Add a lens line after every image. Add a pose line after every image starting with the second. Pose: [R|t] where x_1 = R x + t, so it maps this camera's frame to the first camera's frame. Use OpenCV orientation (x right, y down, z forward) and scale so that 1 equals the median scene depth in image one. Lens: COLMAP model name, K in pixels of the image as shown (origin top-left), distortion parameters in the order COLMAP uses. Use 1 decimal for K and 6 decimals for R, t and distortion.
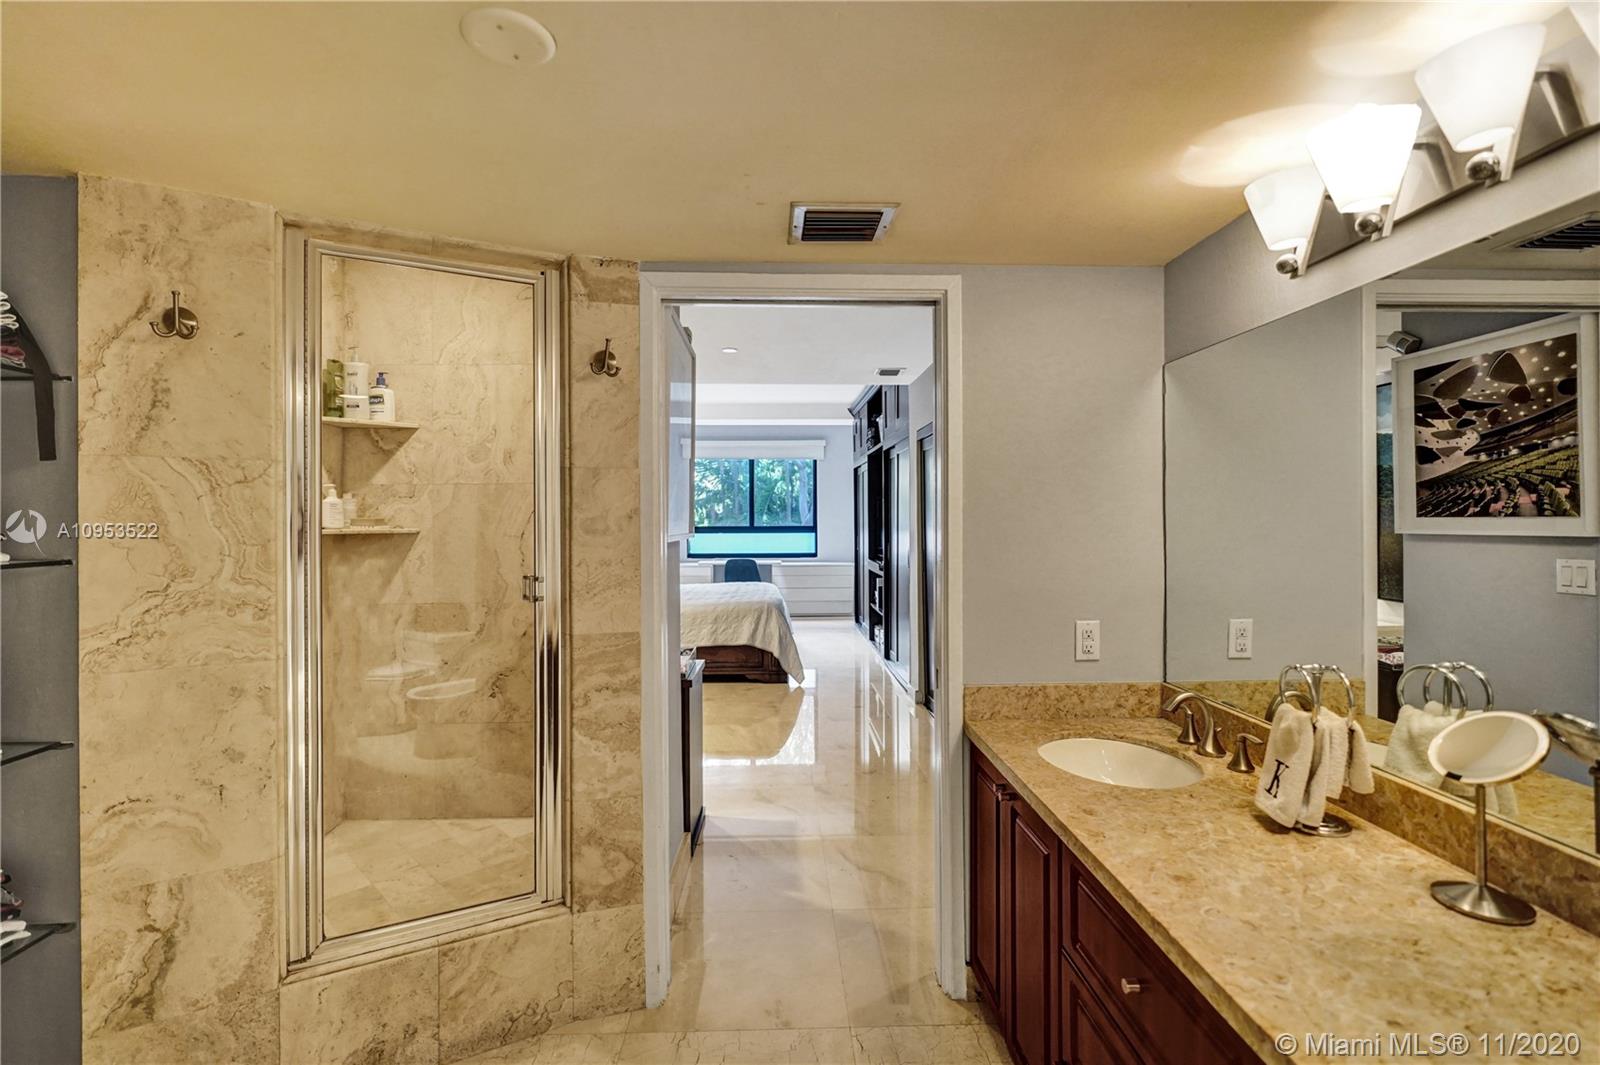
lens RADIAL K [[740.9, 0, 800.1], [0, 740.9, 537.5], [0, 0, 1]] dist [-0.009043, 0.000008]
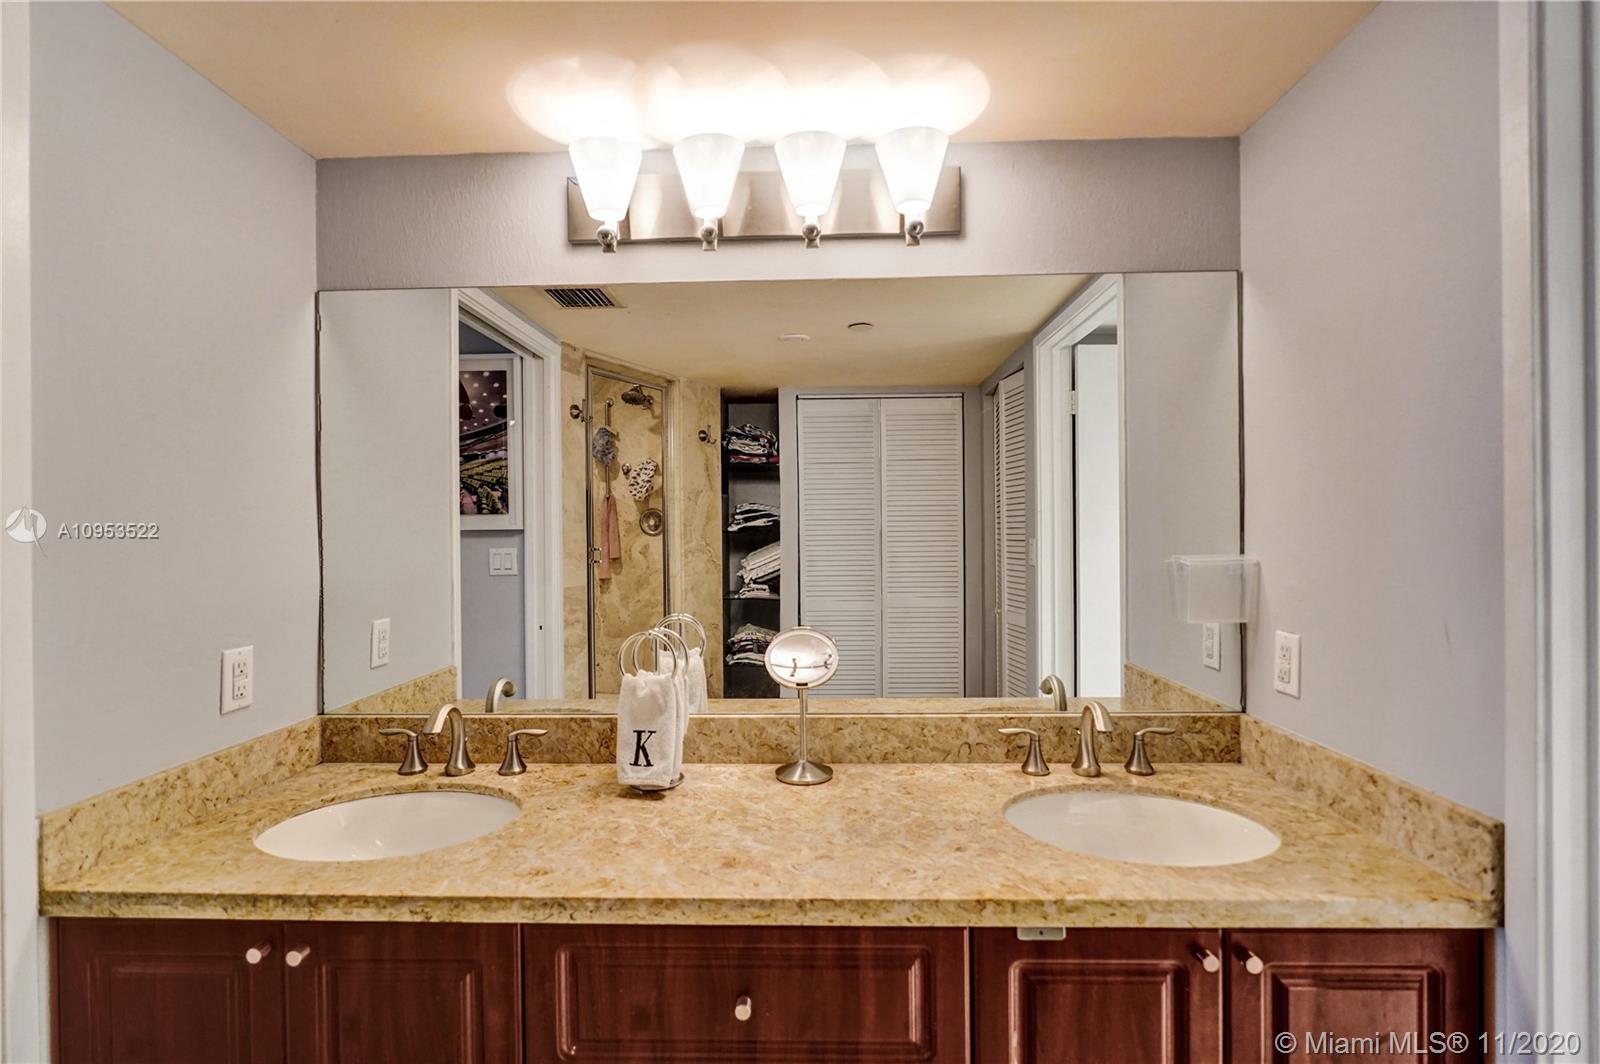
lens RADIAL K [[740.9, 0, 800.1], [0, 740.9, 537.0], [0, 0, 1]] dist [-0.009043, 0.000008]
pose [[0.067971, -0.002286, 0.997685, -0.222617], [0.031851, 0.999493, 0.000121, 0.031626], [-0.997179, 0.031769, 0.068010, 0.467124]]
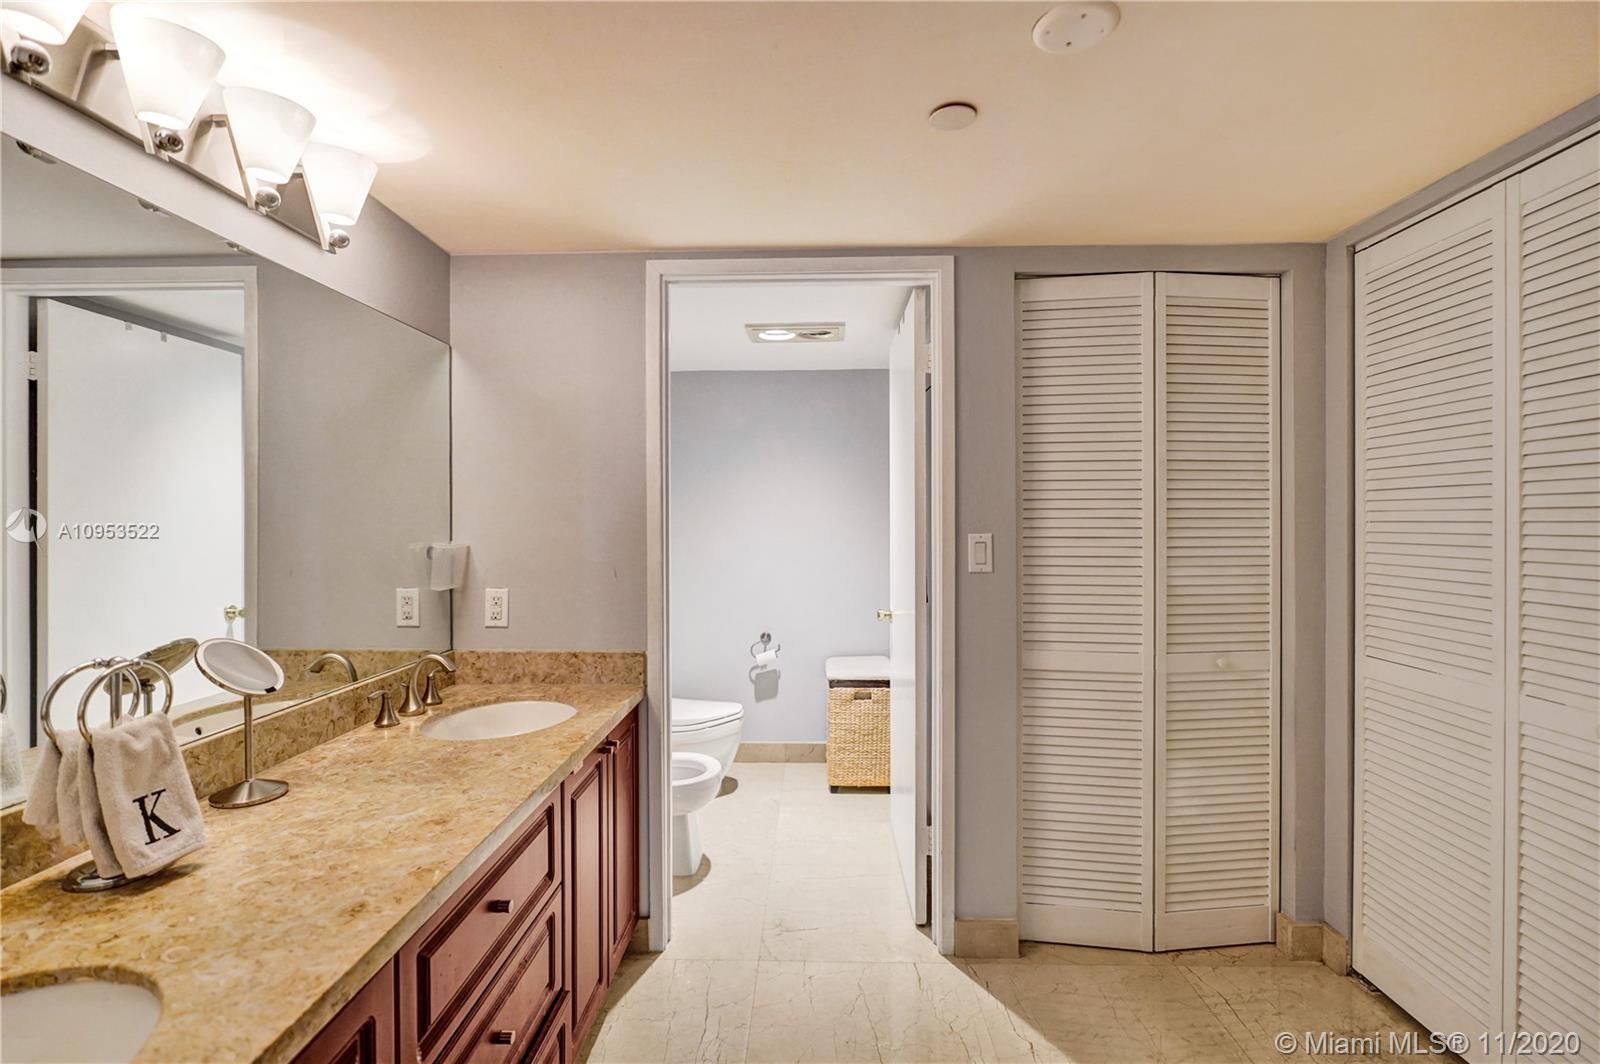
lens RADIAL K [[727.0, 0, 800.0], [0, 727.0, 532.0], [0, 0, 1]] dist [-0.016529, -0.000259]
pose [[-0.998065, 0.003144, 0.062098, -0.026398], [0.005548, 0.999240, 0.038572, 0.012908], [-0.061929, 0.038842, -0.997324, 1.091763]]
